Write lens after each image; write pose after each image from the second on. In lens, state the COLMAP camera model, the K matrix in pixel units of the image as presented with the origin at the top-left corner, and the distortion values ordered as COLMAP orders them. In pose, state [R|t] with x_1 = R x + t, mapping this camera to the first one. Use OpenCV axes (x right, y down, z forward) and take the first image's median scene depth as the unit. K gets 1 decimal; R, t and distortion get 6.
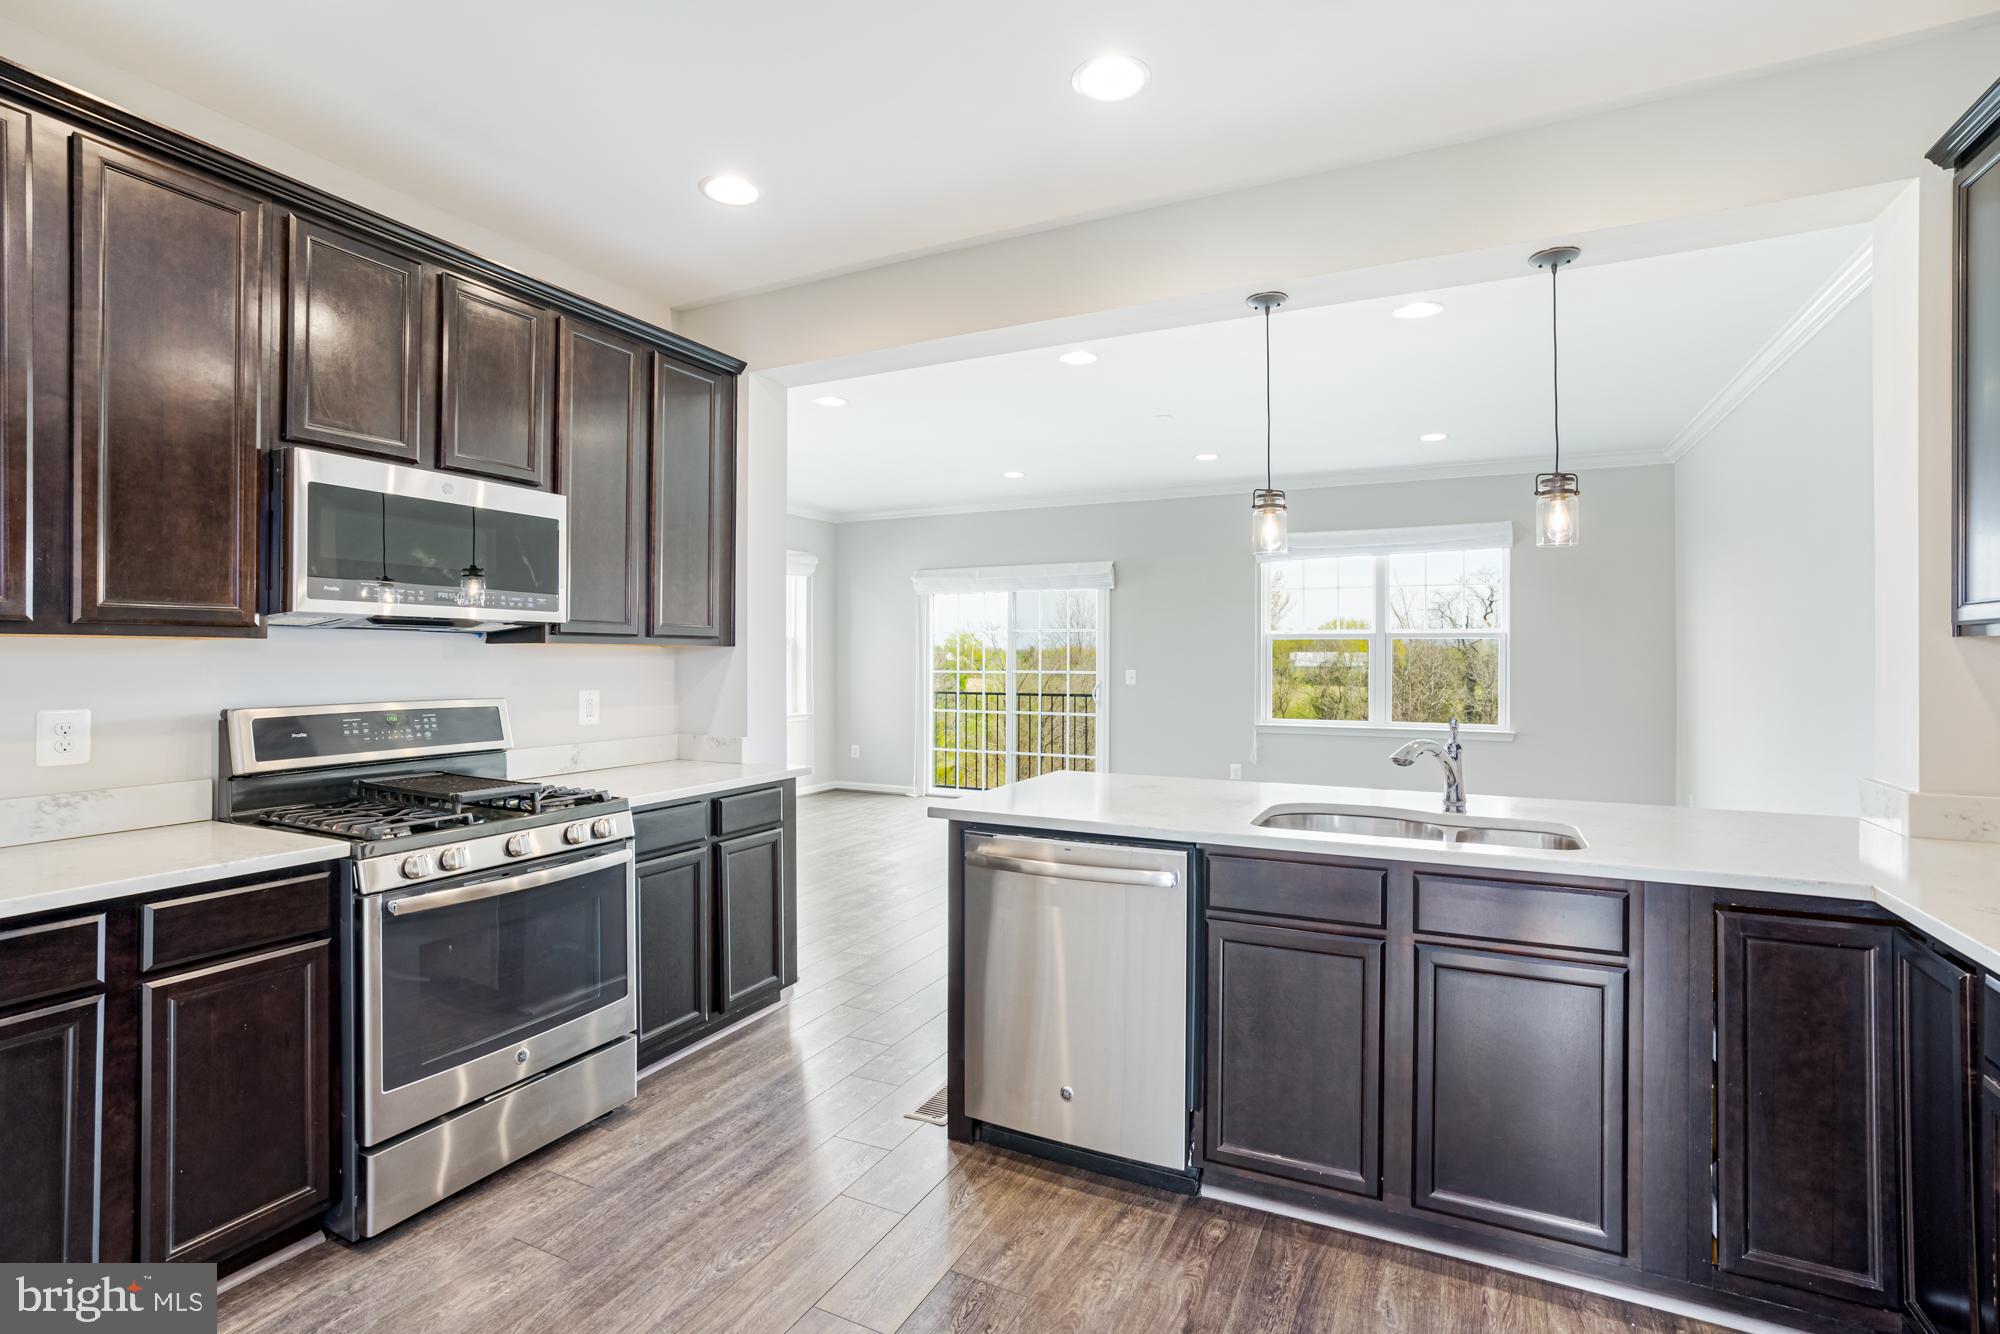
lens RADIAL K [[918.9, 0, 1012.0], [0, 918.9, 653.1], [0, 0, 1]] dist [-0.043821, 0.017203]
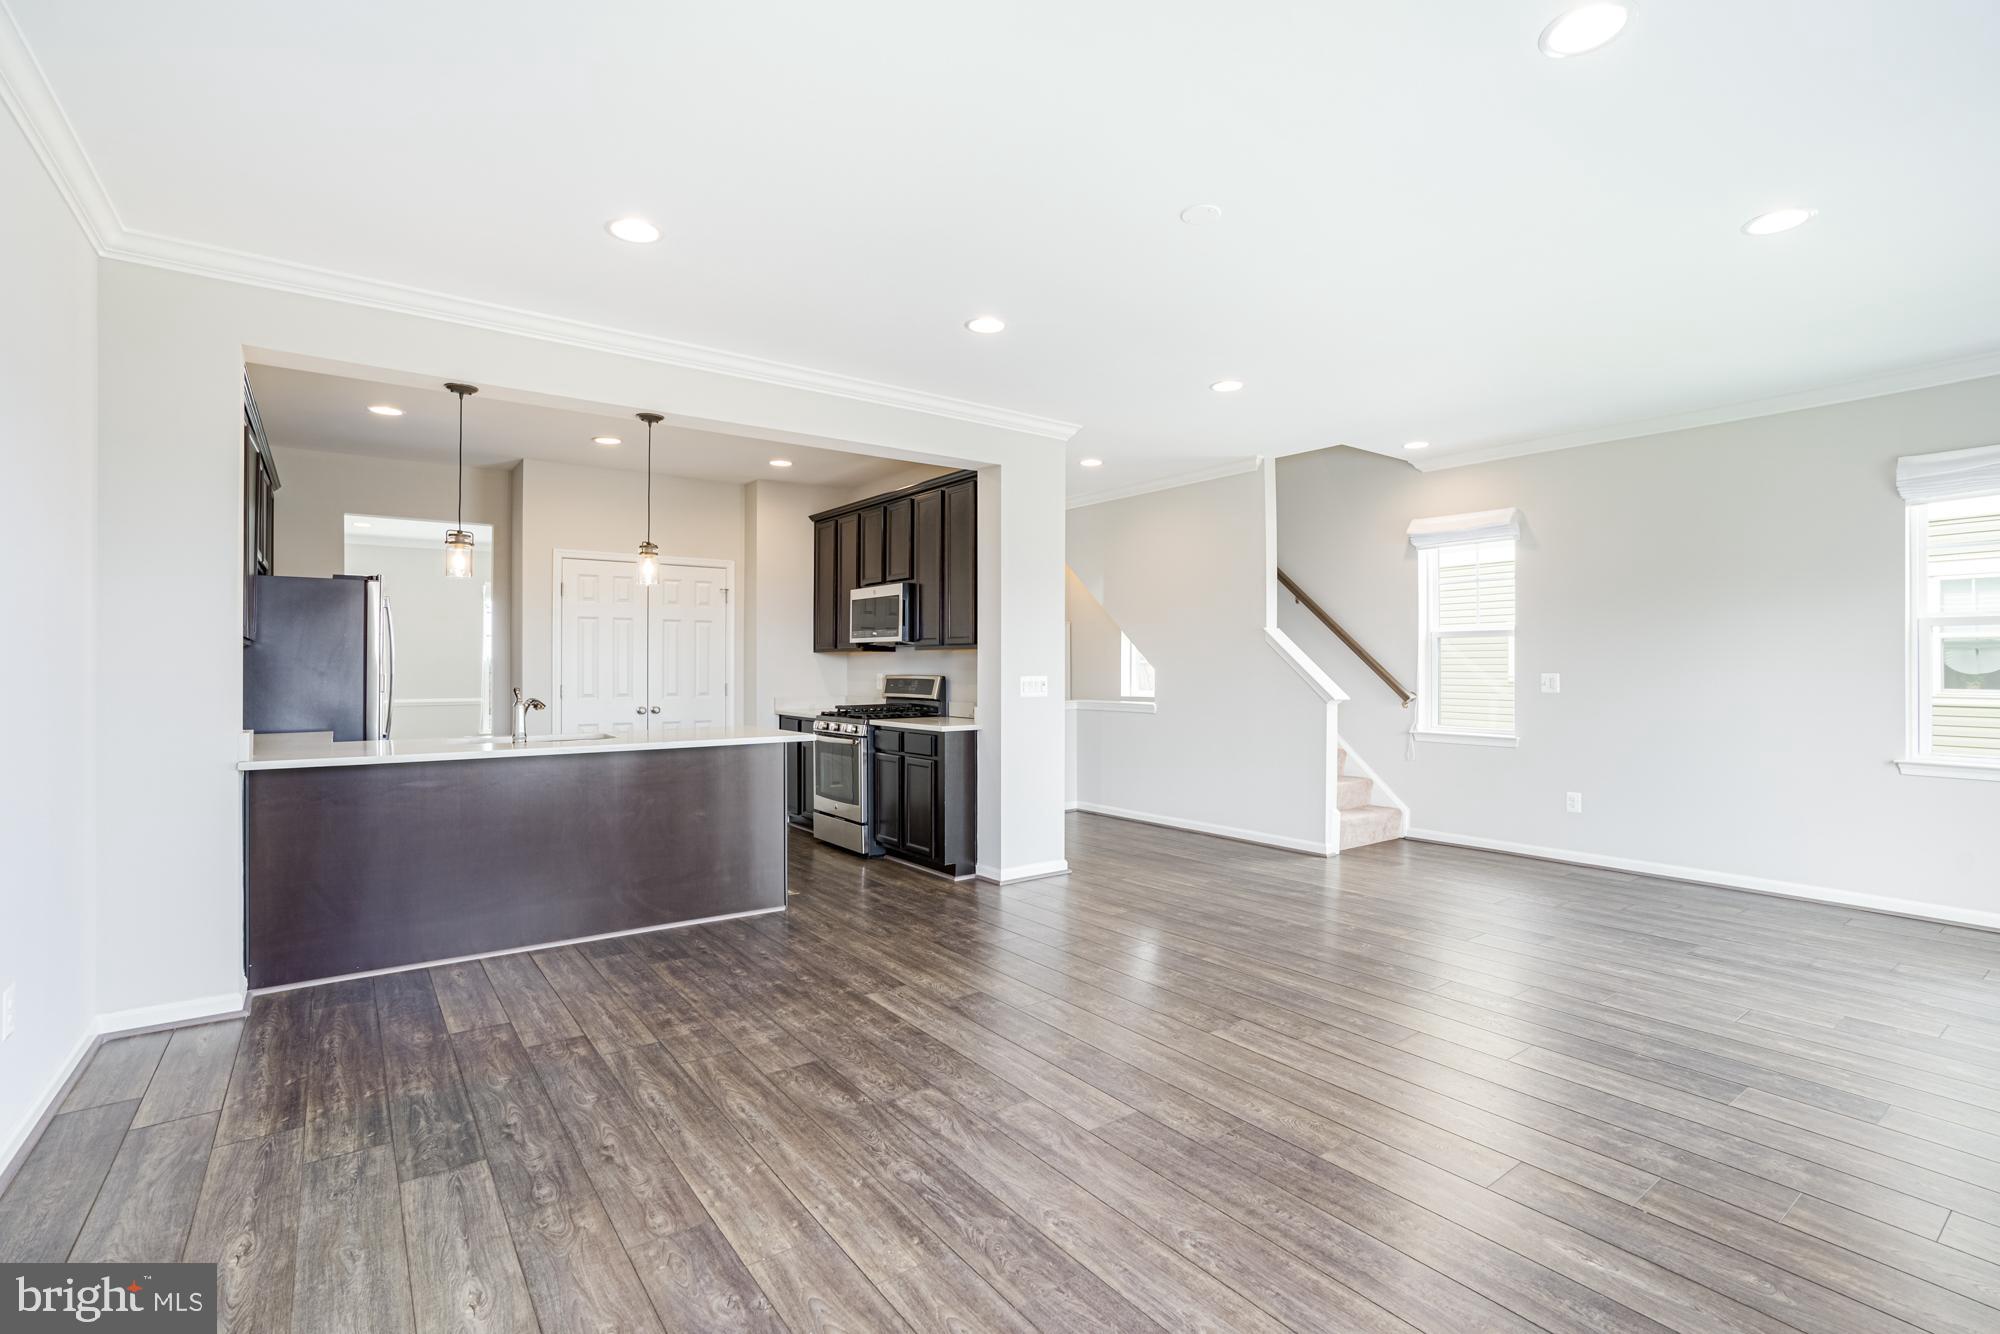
lens RADIAL K [[918.9, 0, 1008.0], [0, 918.9, 666.3], [0, 0, 1]] dist [-0.043821, 0.017203]
pose [[-0.457570, 0.001649, -0.889172, 0.571332], [0.005274, 0.999986, -0.000860, 0.013287], [0.889158, -0.005083, -0.457572, 0.943133]]
